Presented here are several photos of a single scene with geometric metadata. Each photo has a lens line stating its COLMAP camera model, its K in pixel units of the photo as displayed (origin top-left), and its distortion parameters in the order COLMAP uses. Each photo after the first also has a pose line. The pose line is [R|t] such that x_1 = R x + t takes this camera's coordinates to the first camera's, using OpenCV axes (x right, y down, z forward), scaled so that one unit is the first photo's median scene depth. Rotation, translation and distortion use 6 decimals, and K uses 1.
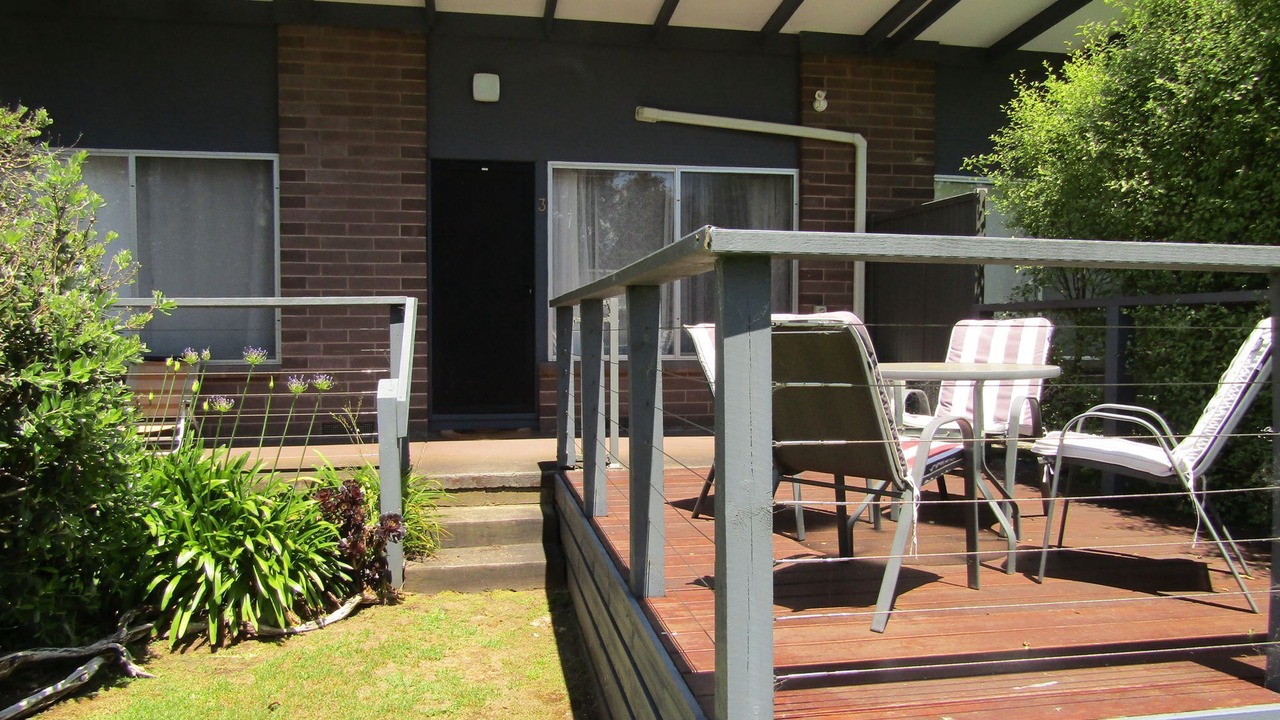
lens RADIAL K [[912.3, 0, 640.0], [0, 912.3, 360.0], [0, 0, 1]] dist [-0.015539, 0.002288]
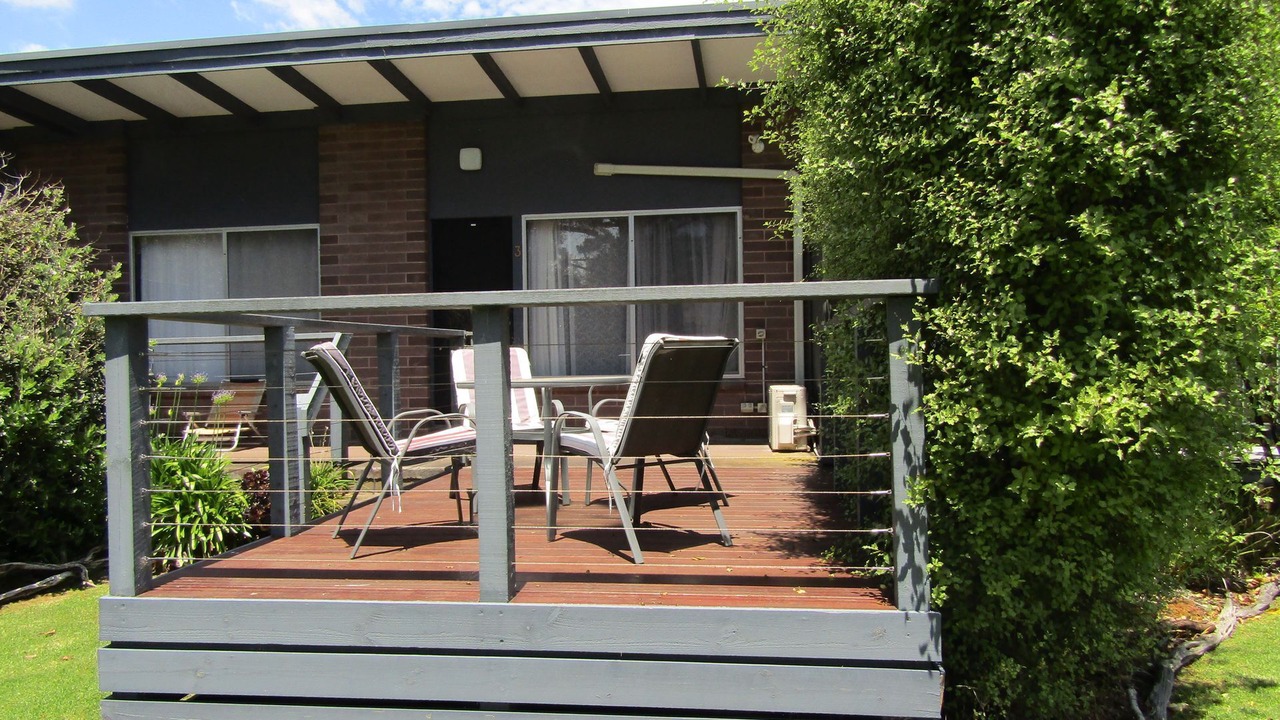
lens RADIAL K [[912.3, 0, 640.0], [0, 912.3, 360.0], [0, 0, 1]] dist [-0.015539, 0.002288]
pose [[0.953147, -0.015029, -0.302133, 0.429911], [0.007593, 0.999639, -0.025771, 0.006457], [0.302411, 0.022269, 0.952918, -0.103884]]
